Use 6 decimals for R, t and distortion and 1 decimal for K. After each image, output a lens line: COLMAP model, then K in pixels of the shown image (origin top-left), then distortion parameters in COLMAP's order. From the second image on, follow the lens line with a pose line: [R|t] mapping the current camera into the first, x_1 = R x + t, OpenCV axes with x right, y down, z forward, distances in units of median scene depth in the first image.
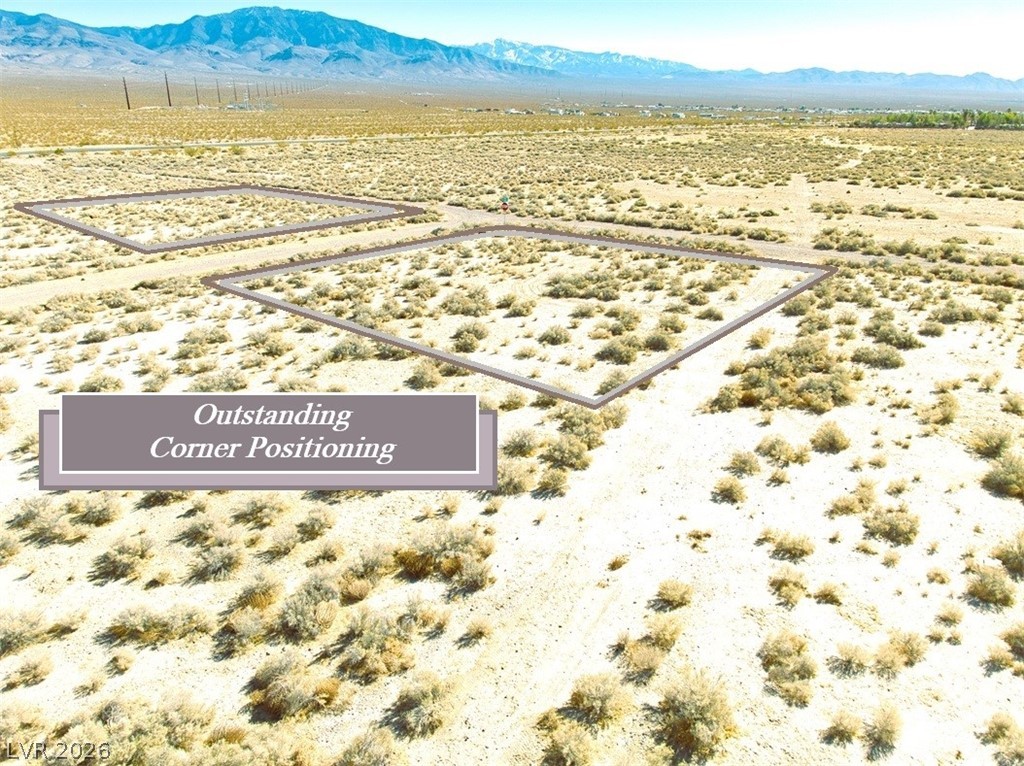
lens RADIAL K [[727.7, 0, 511.1], [0, 727.7, 381.5], [0, 0, 1]] dist [0.022509, -0.050573]
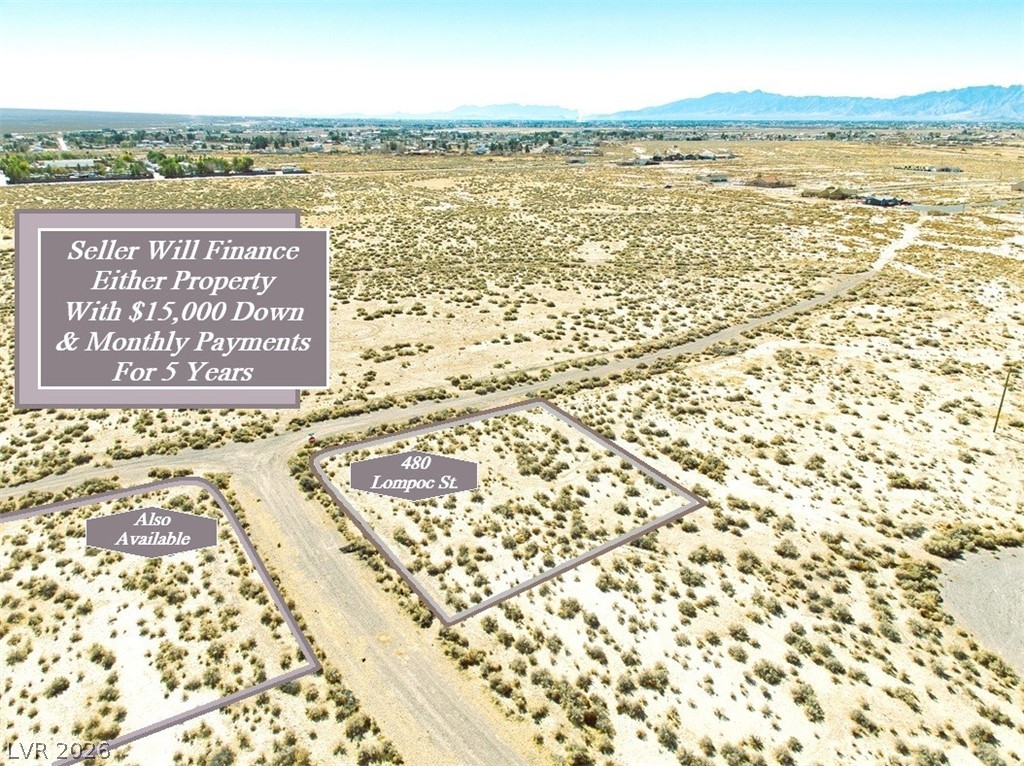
lens RADIAL K [[727.7, 0, 510.3], [0, 727.7, 378.1], [0, 0, 1]] dist [0.022509, -0.050573]
pose [[0.311793, -0.312893, 0.897153, -1.999030], [0.327384, 0.921780, 0.207705, -0.996407], [-0.891967, 0.228952, 0.389841, 0.428223]]
